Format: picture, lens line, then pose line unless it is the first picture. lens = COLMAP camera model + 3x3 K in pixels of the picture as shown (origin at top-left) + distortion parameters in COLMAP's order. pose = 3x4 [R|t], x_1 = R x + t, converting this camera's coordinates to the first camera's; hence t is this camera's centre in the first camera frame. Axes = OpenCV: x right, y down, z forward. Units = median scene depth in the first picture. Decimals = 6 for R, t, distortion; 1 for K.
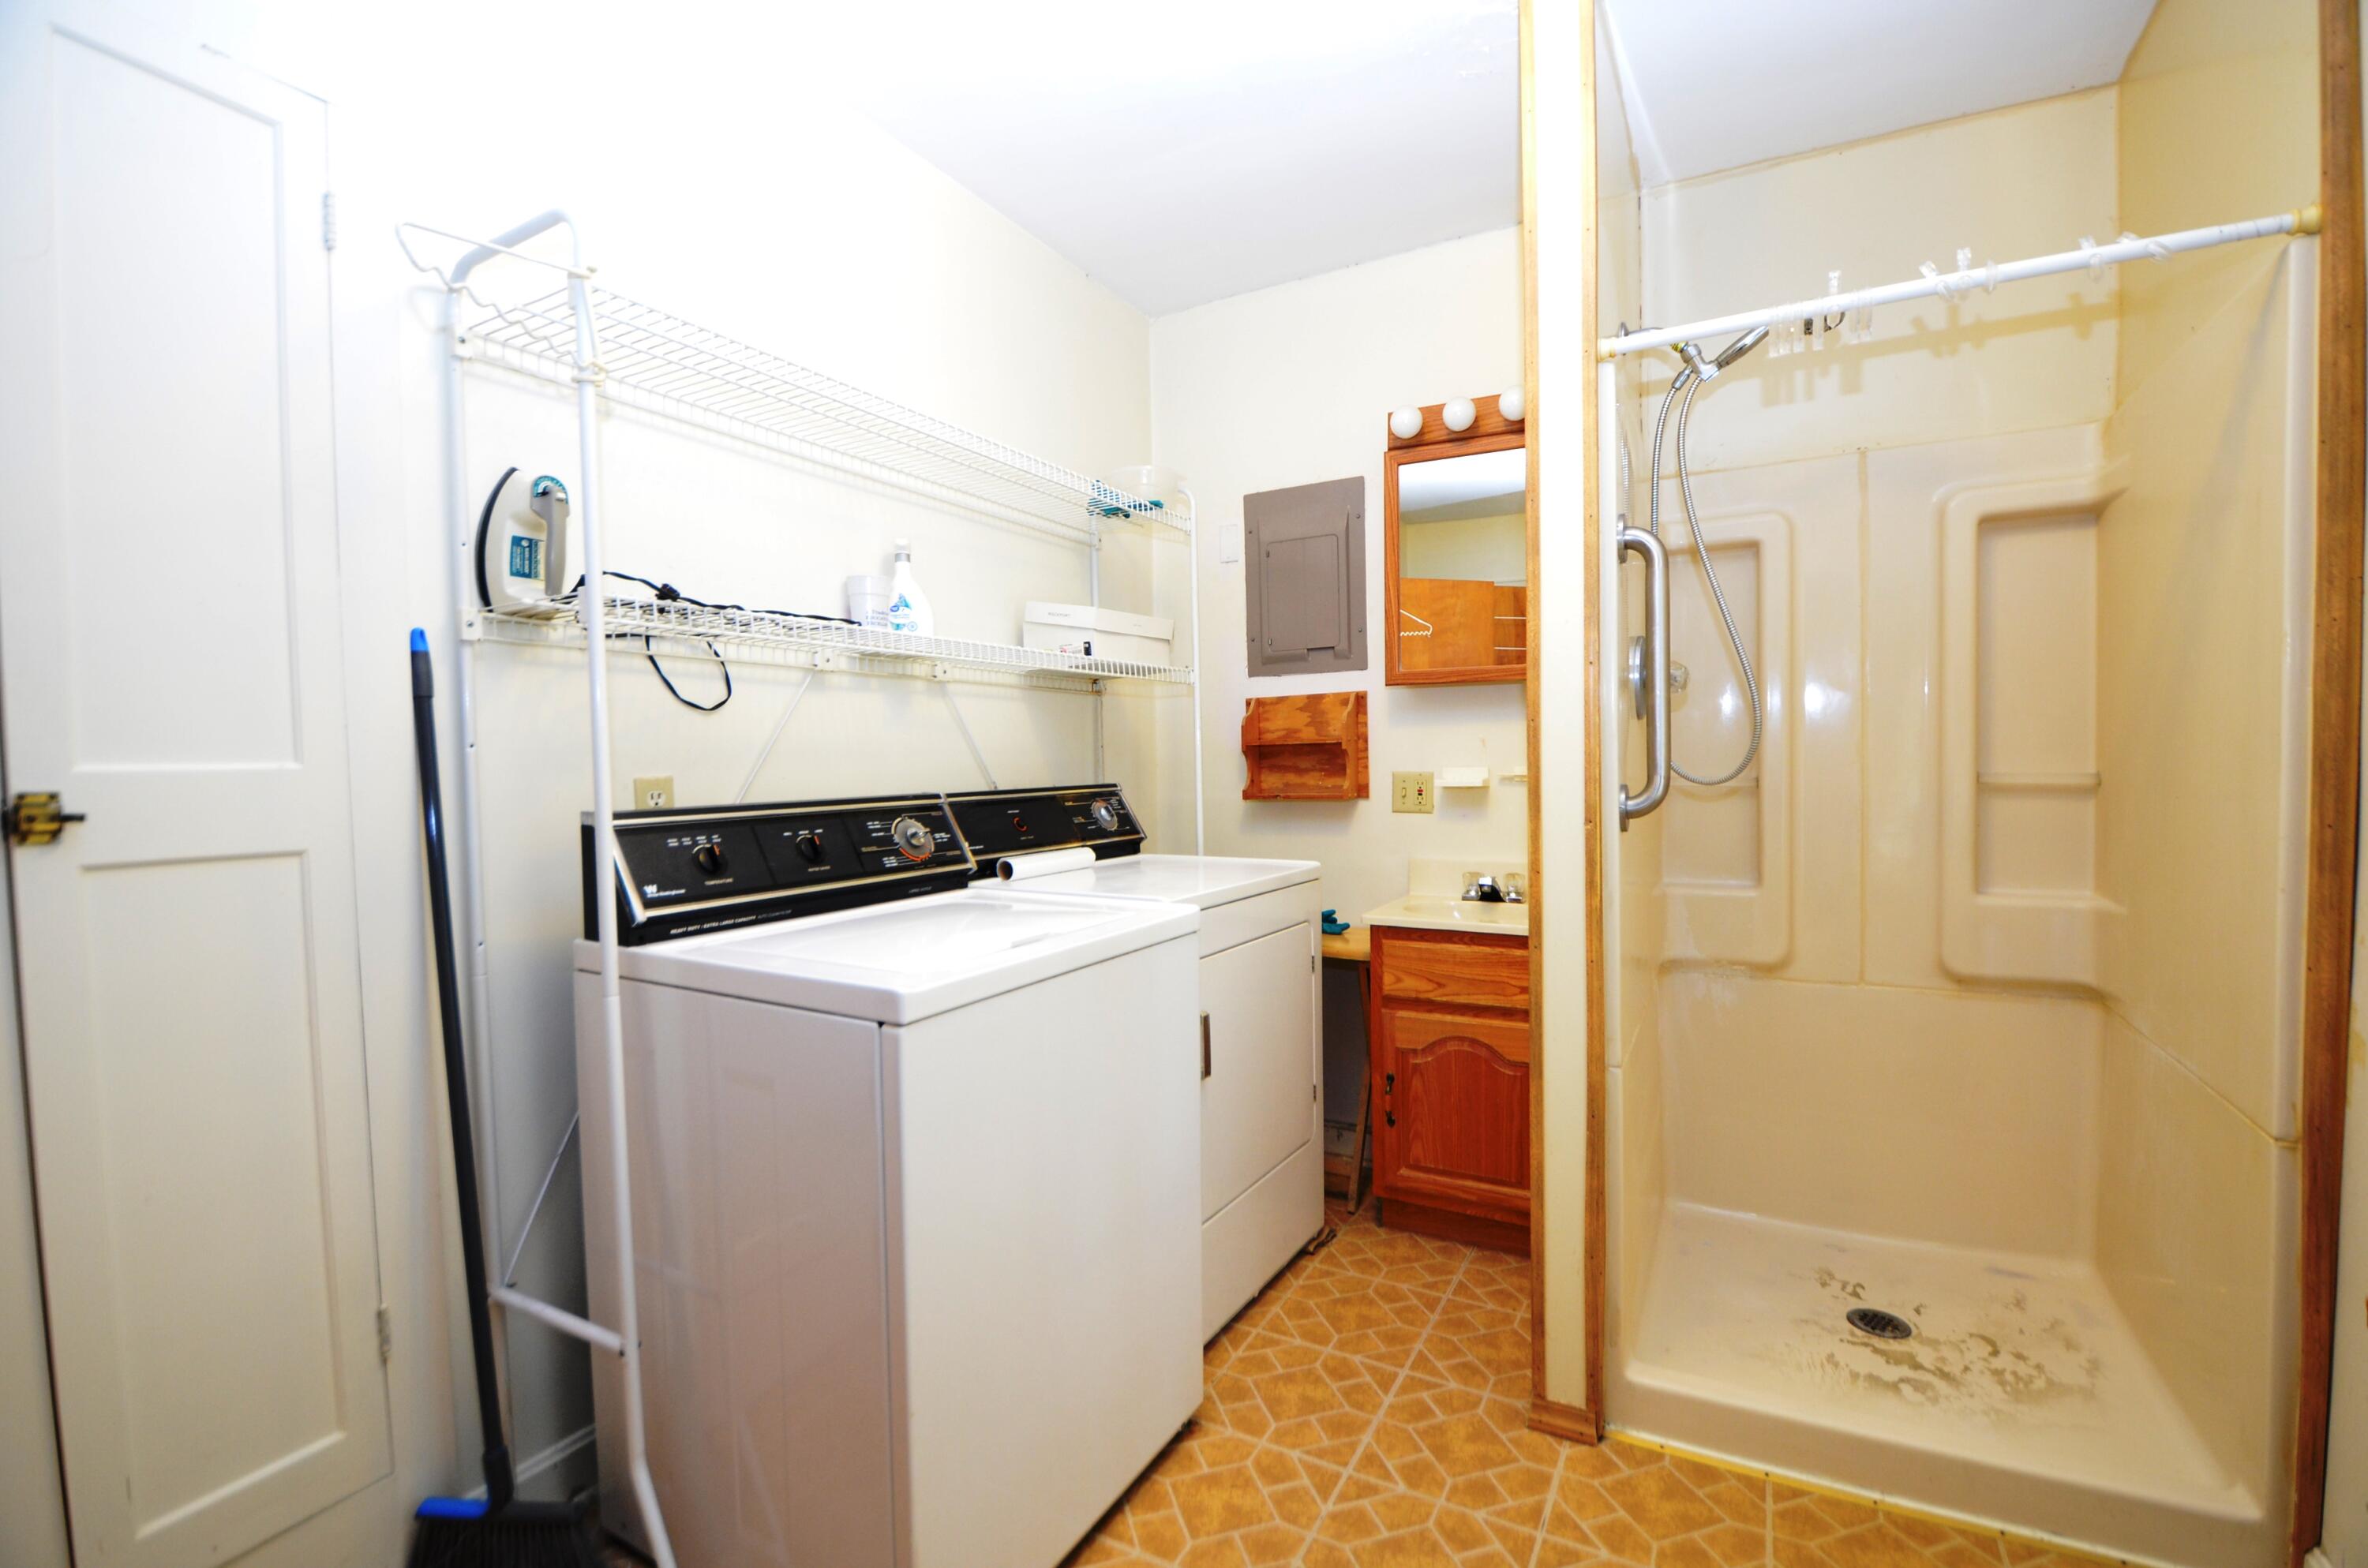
lens RADIAL K [[1031.1, 0, 1196.3], [0, 1031.1, 788.4], [0, 0, 1]] dist [0.005803, -0.013900]
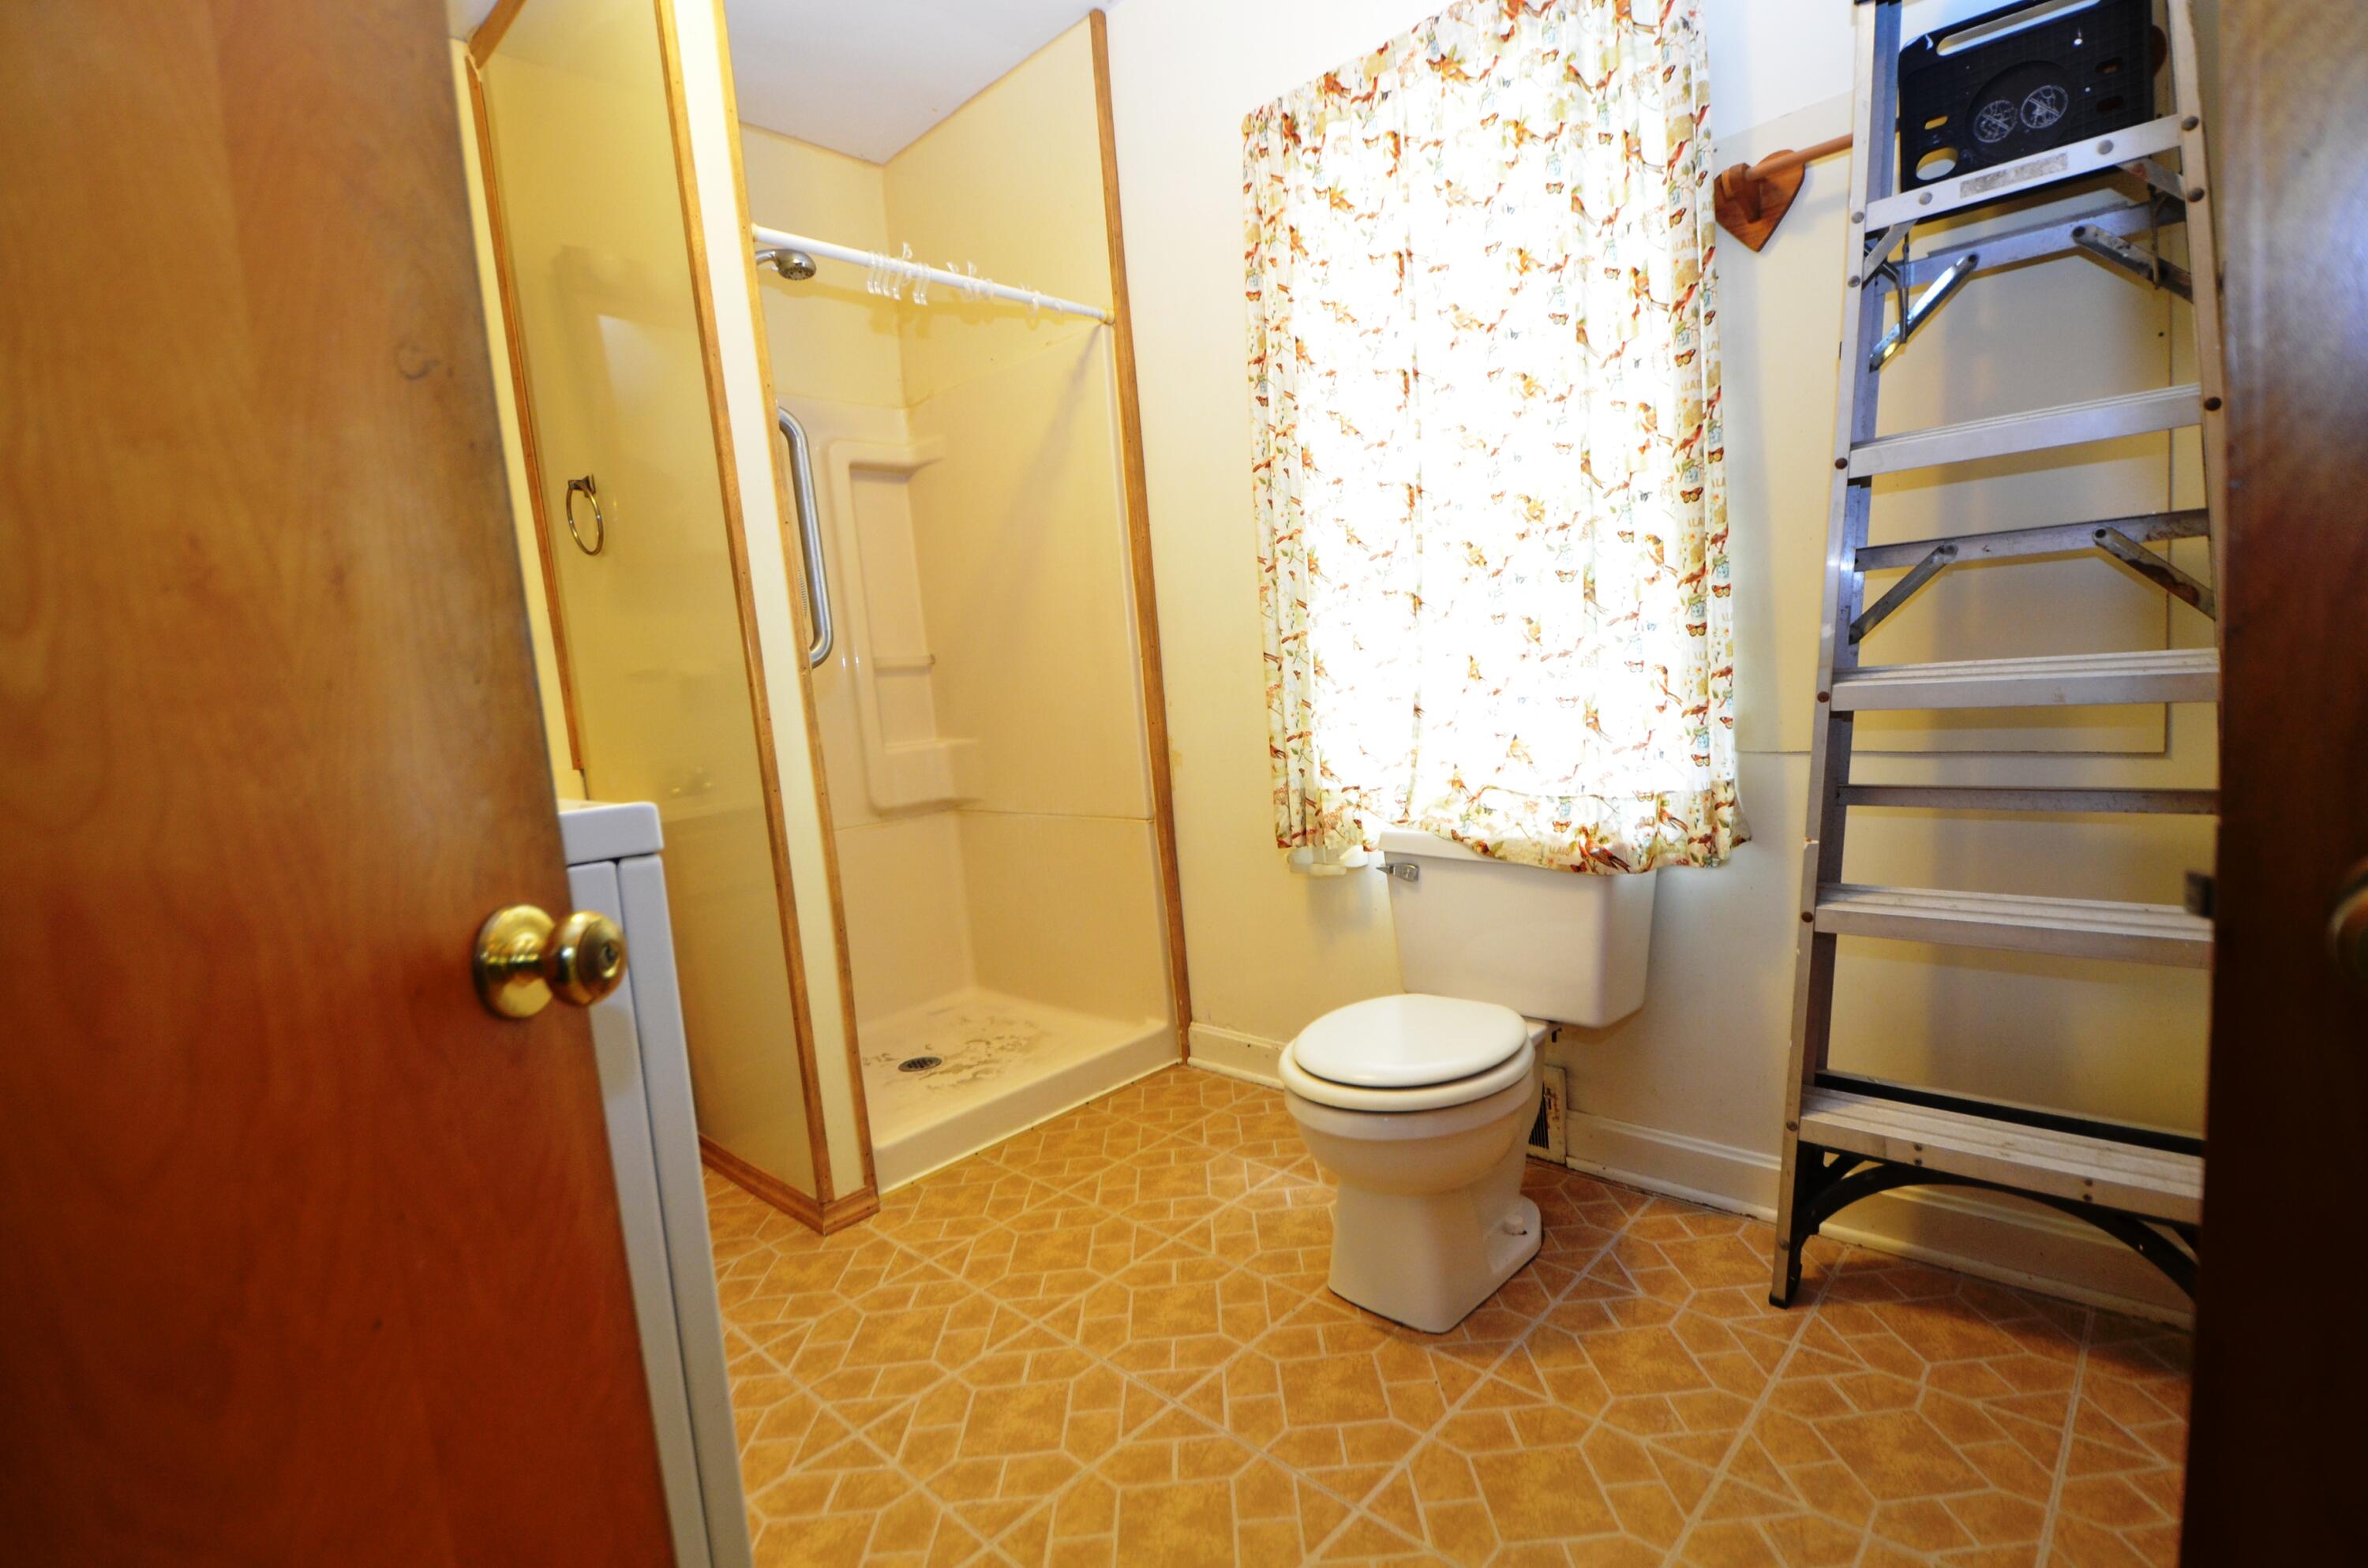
lens RADIAL K [[1083.3, 0, 1197.4], [0, 1083.3, 789.3], [0, 0, 1]] dist [-0.001488, -0.000300]
pose [[0.260111, -0.103704, 0.959993, -0.592372], [0.107756, 0.991123, 0.077871, 0.108746], [-0.959547, 0.083190, 0.268977, 0.275712]]
